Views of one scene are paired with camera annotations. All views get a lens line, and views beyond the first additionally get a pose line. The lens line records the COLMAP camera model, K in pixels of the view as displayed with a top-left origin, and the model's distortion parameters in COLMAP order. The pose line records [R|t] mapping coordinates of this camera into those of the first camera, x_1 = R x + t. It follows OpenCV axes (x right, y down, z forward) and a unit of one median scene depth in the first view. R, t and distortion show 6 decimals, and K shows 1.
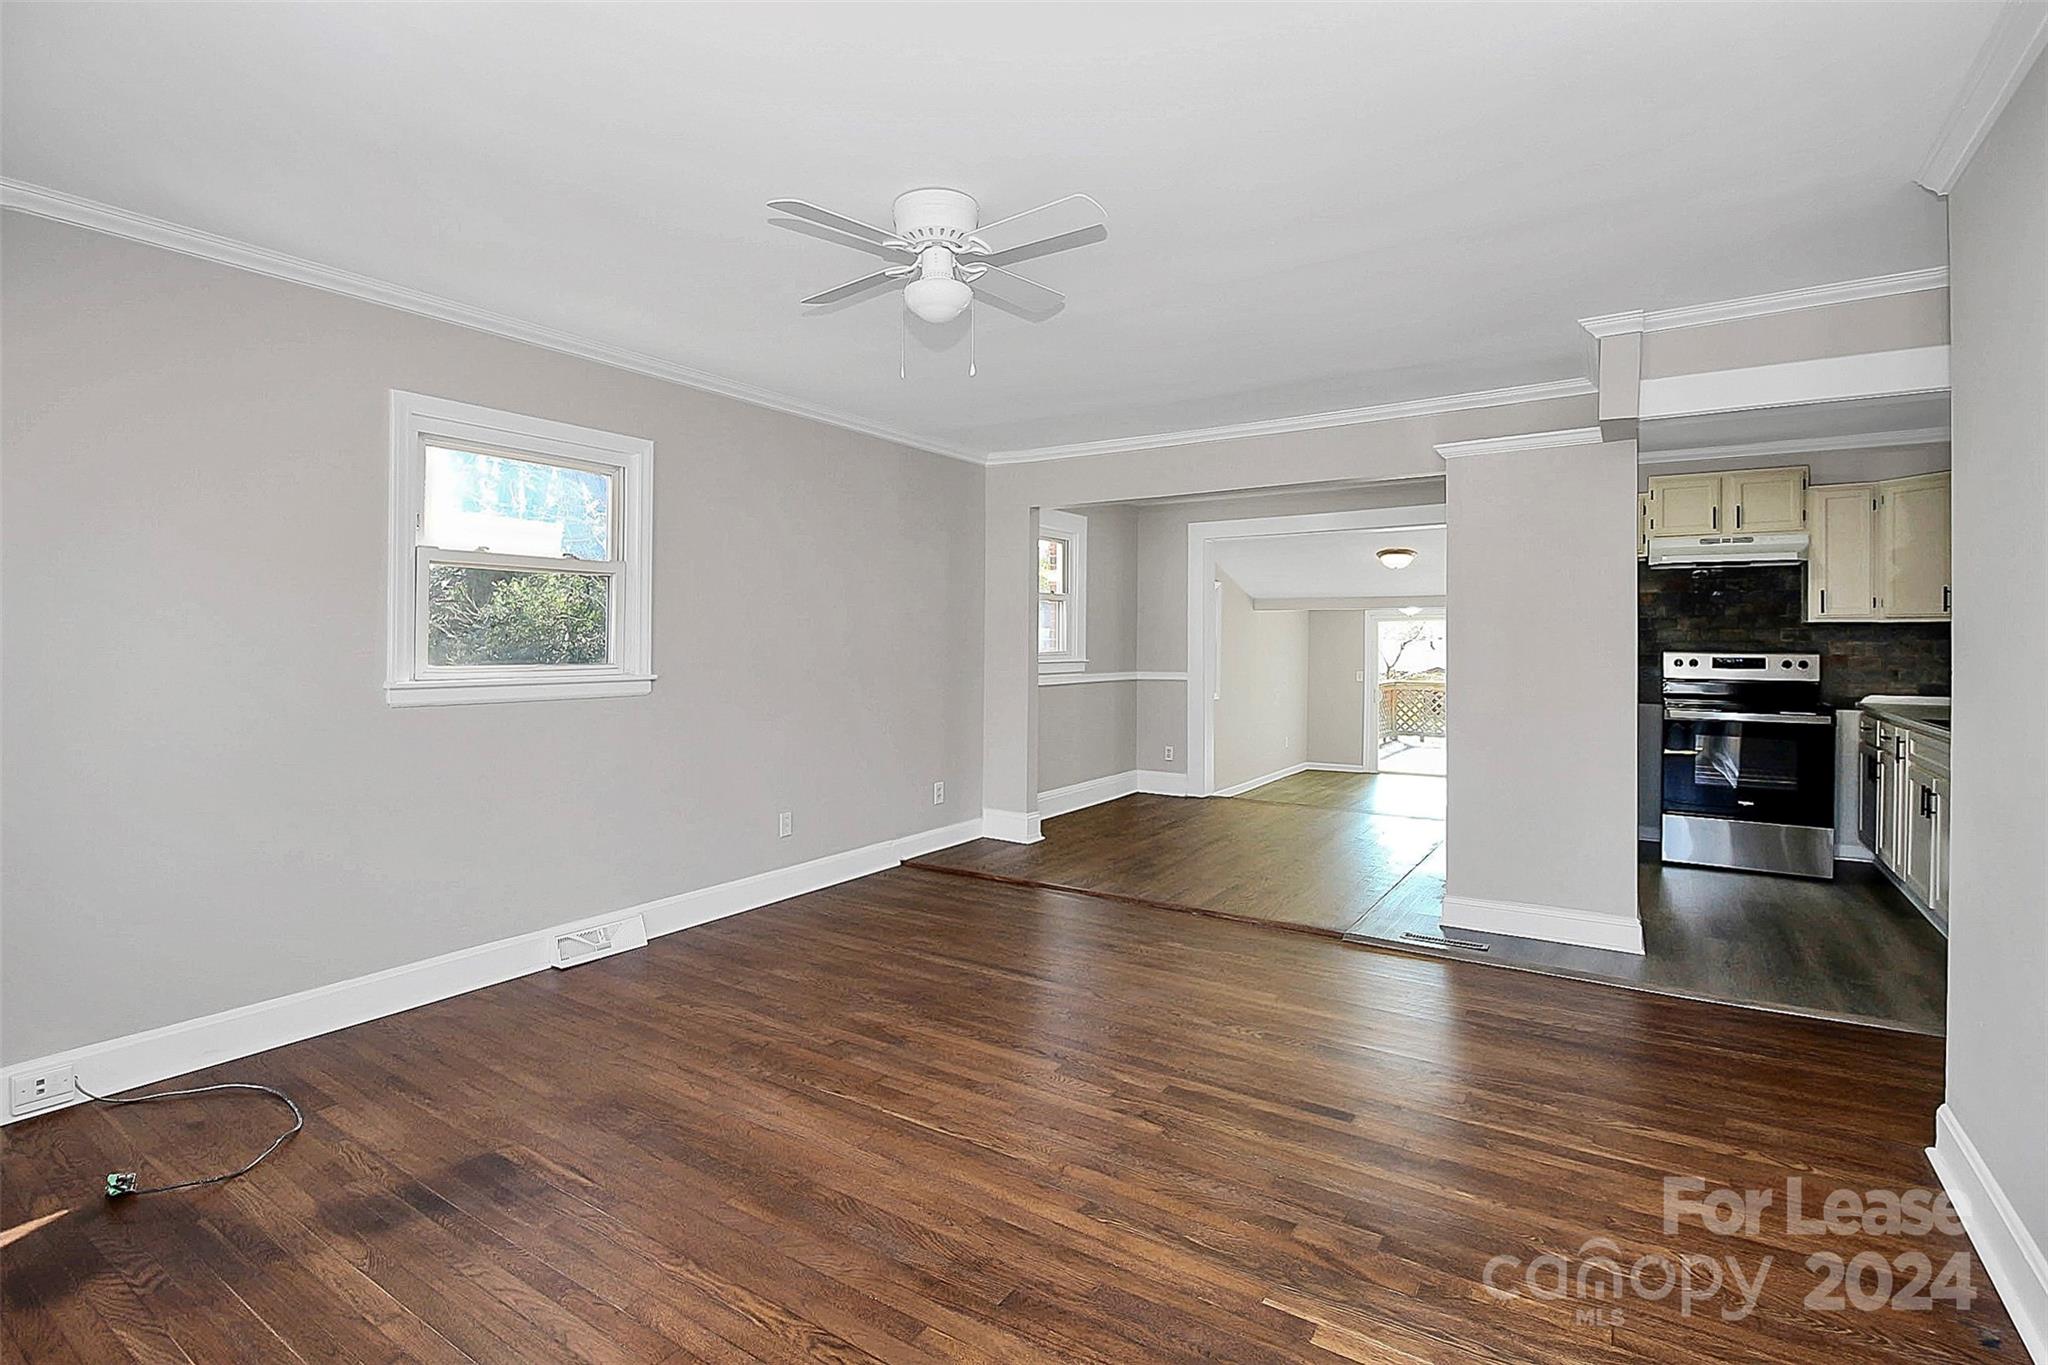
lens RADIAL K [[977.0, 0, 1025.6], [0, 977.0, 641.9], [0, 0, 1]] dist [0.001740, -0.012046]
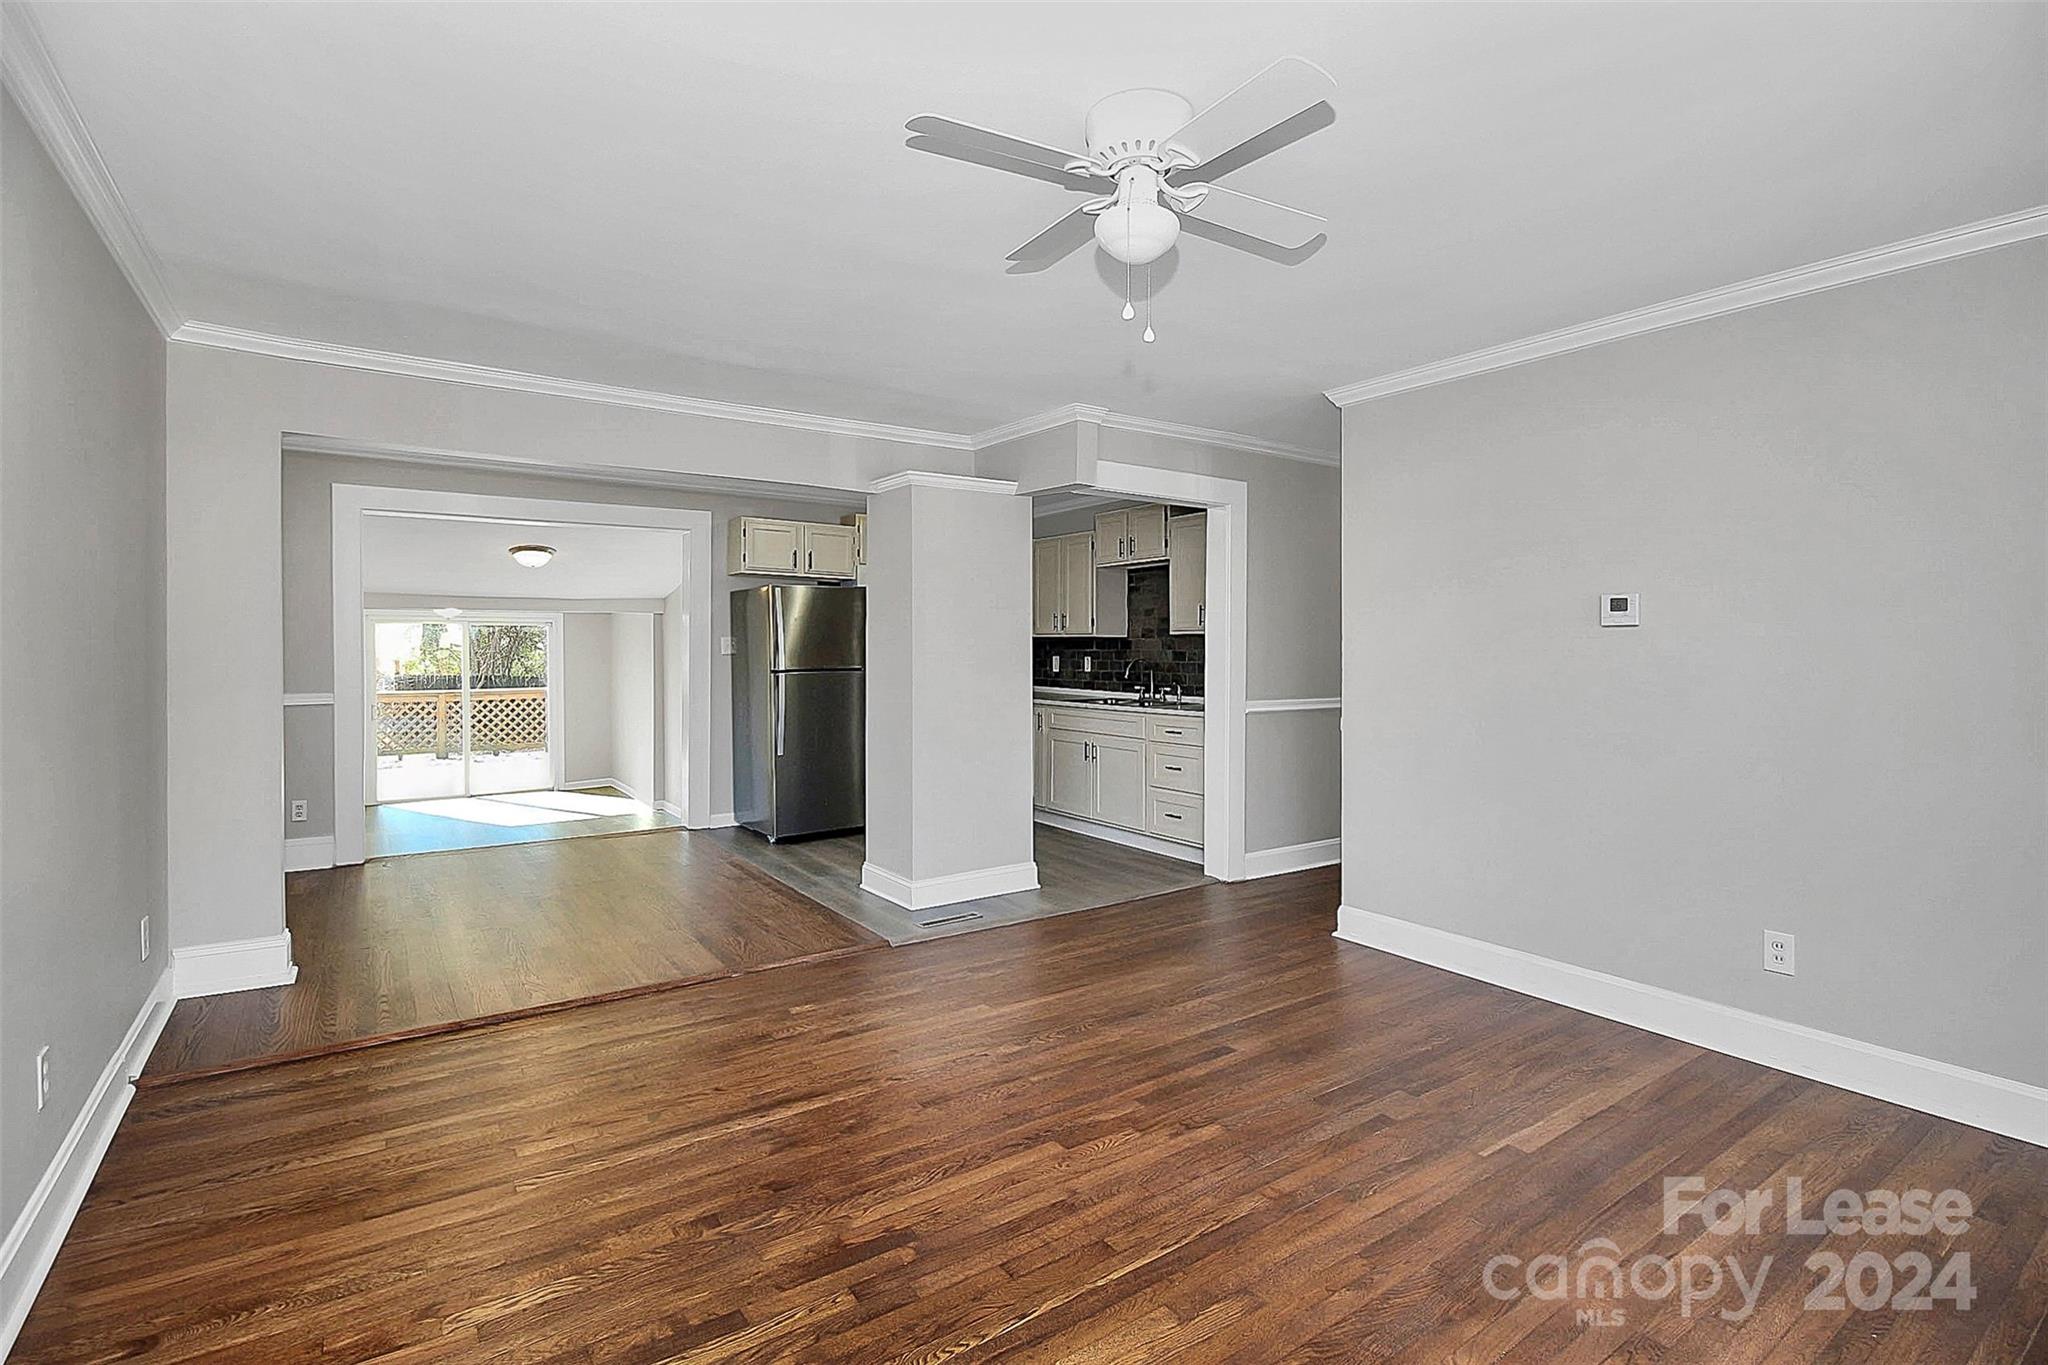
lens RADIAL K [[952.2, 0, 1044.0], [0, 952.2, 651.3], [0, 0, 1]] dist [-0.002113, -0.013179]
pose [[0.369519, -0.004384, 0.929213, -0.397706], [-0.001059, 0.999986, 0.005138, -0.004871], [-0.929222, -0.002883, 0.369510, 0.366683]]
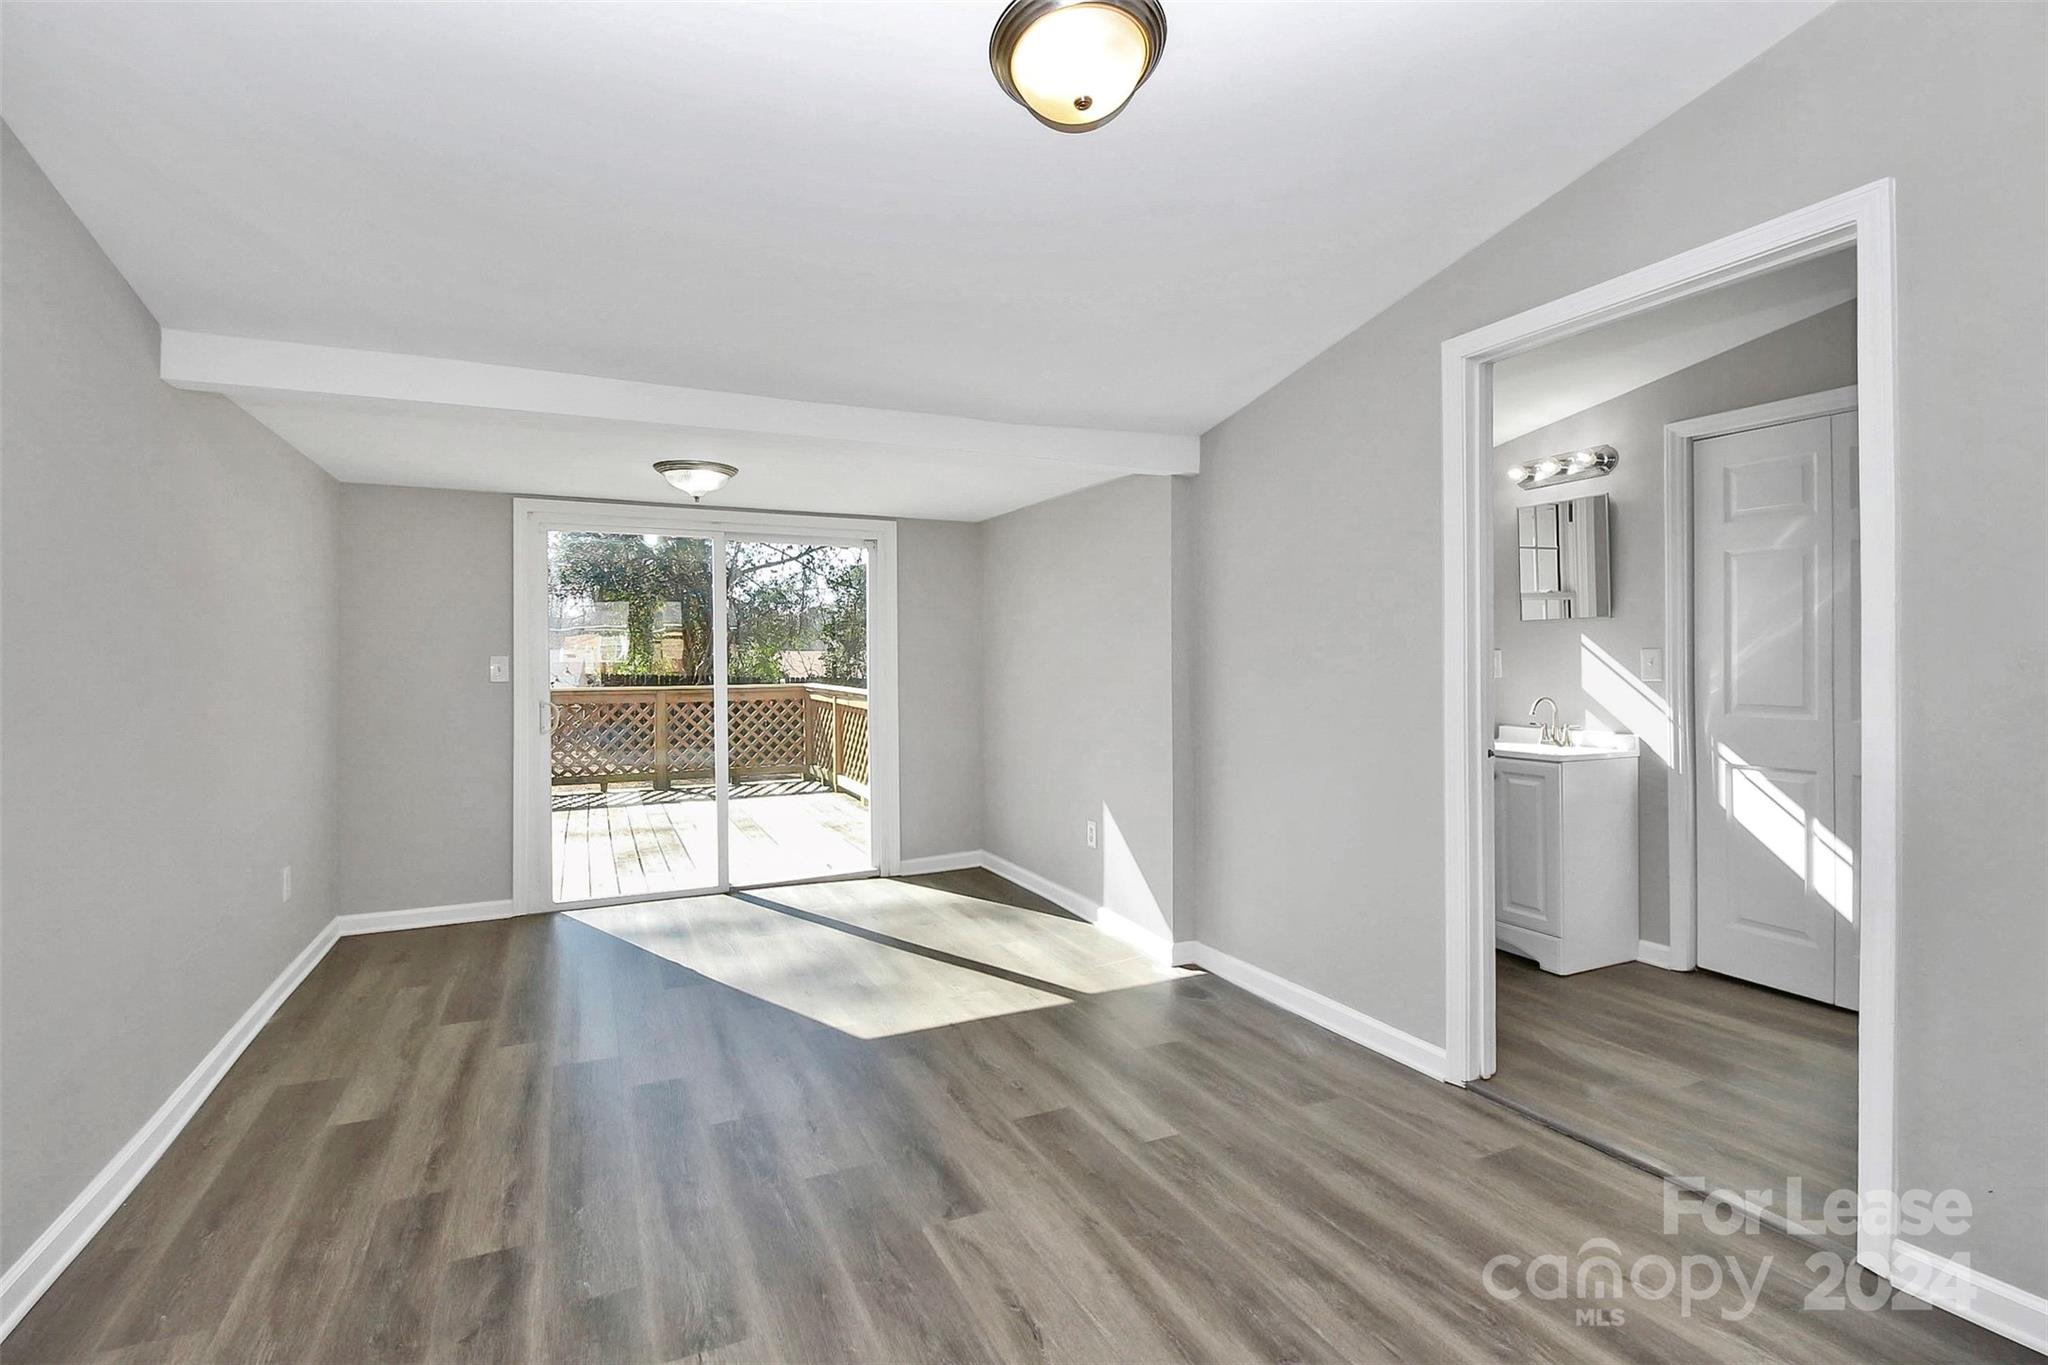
lens RADIAL K [[954.4, 0, 1017.5], [0, 954.4, 664.3], [0, 0, 1]] dist [0.000779, -0.011598]
pose [[0.541212, -0.007759, 0.840851, 0.304687], [0.005346, 0.999969, 0.005786, 0.071027], [-0.840869, 0.001364, 0.541236, 1.379438]]
